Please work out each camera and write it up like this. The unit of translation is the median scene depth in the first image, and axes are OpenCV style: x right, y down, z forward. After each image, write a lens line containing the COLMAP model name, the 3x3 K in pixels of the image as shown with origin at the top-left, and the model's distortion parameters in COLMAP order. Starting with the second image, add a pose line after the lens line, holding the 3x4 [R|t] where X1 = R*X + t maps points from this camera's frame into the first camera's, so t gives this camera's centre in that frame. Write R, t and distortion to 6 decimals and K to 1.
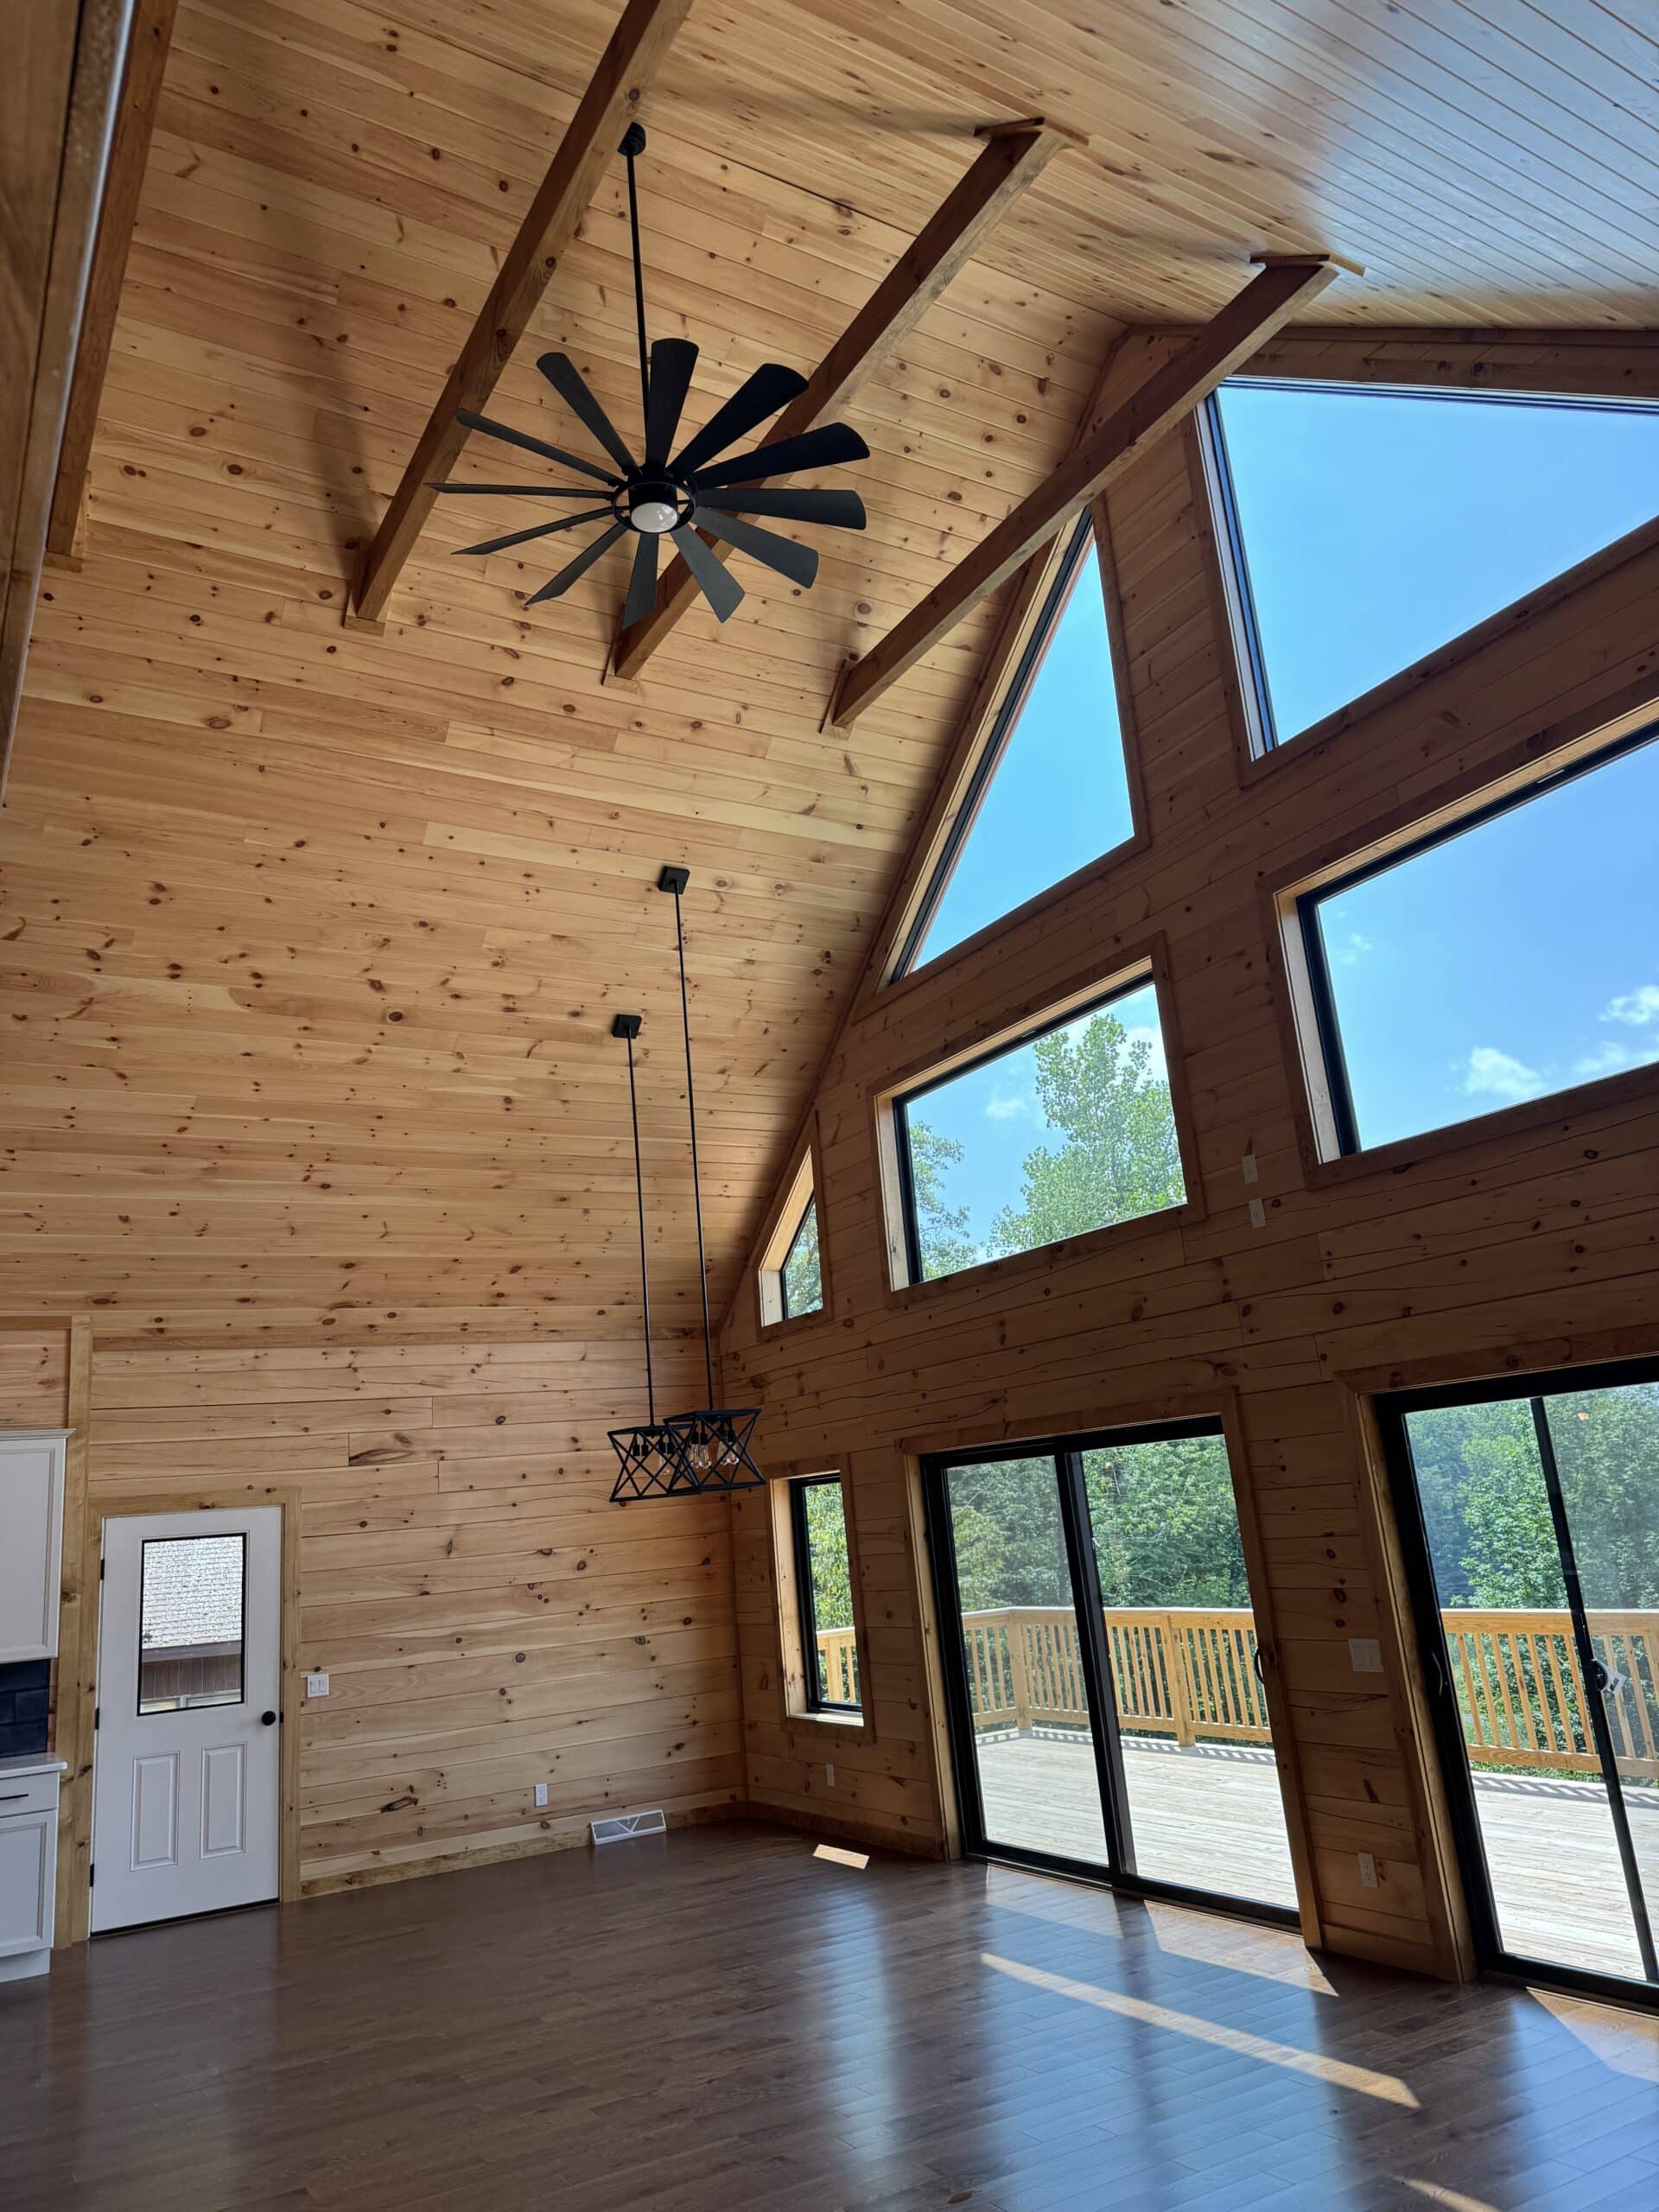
lens RADIAL K [[1559.3, 0, 829.5], [0, 1559.3, 1106.0], [0, 0, 1]] dist [0.044635, -0.039263]
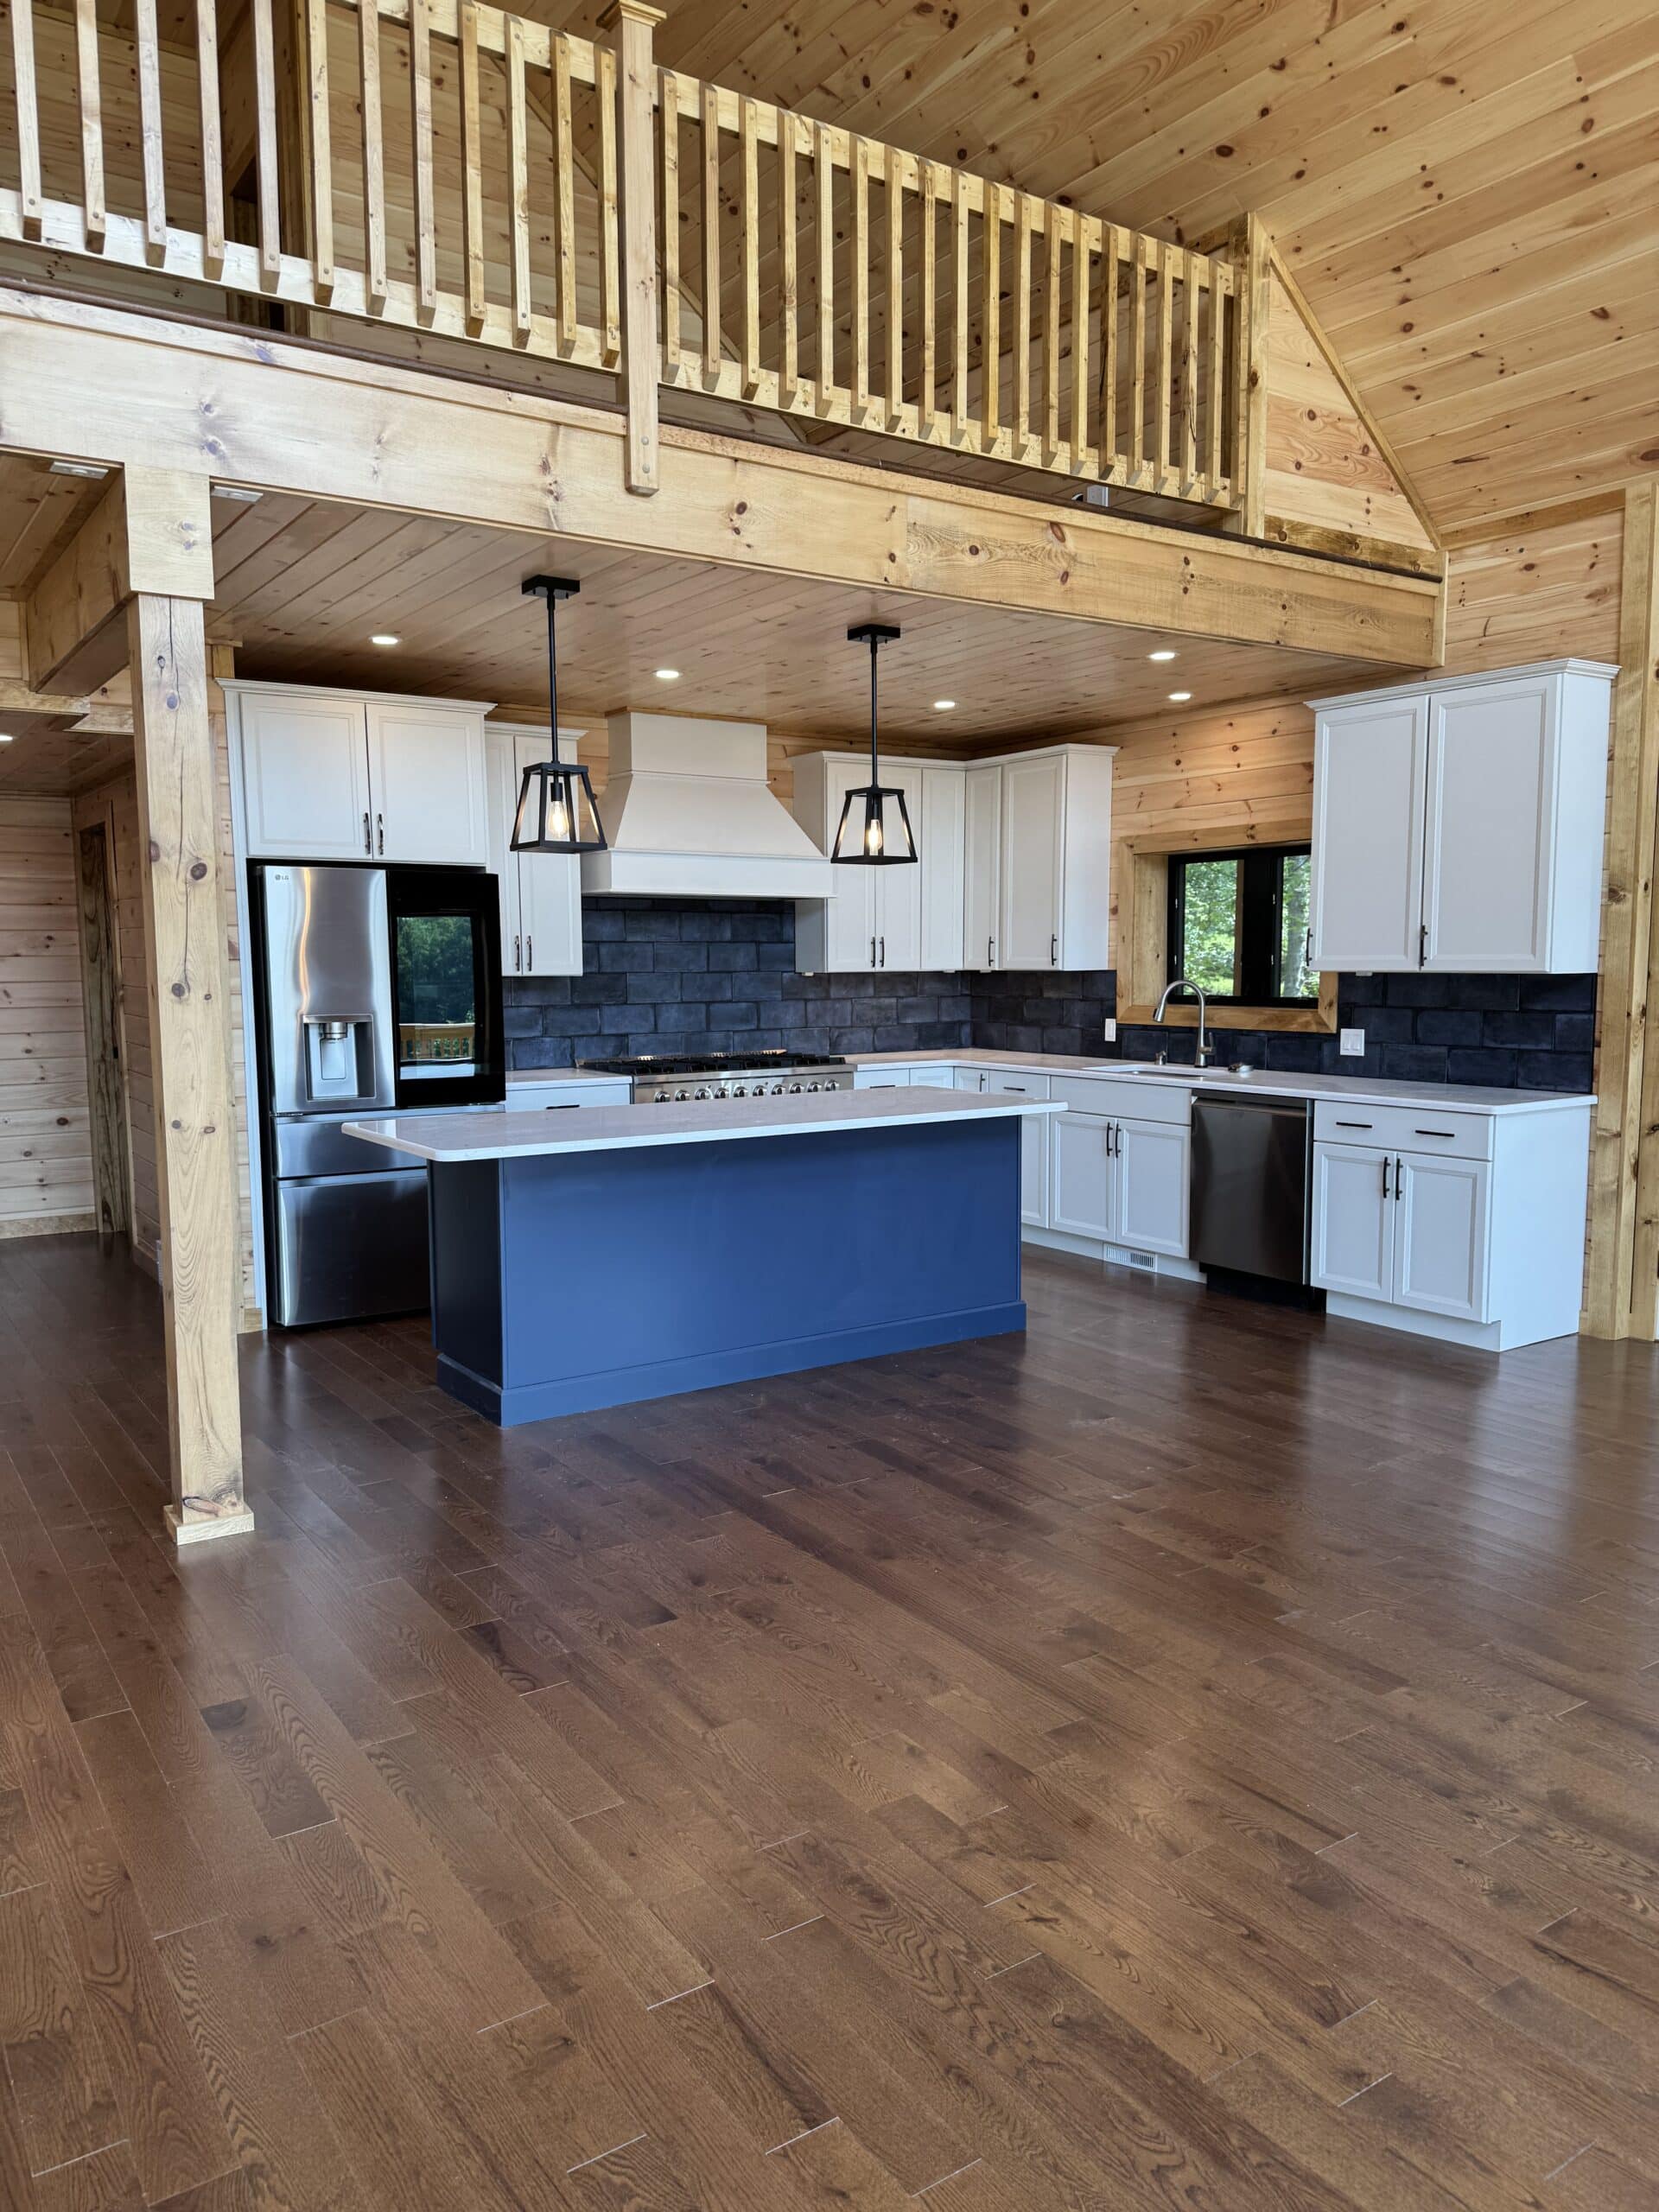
lens RADIAL K [[1559.3, 0, 829.5], [0, 1559.3, 1106.0], [0, 0, 1]] dist [0.044635, -0.039263]
pose [[0.066137, 0.179418, -0.981547, 0.245980], [0.261007, 0.946339, 0.190570, 0.206048], [0.963069, -0.268795, 0.015759, 0.738813]]
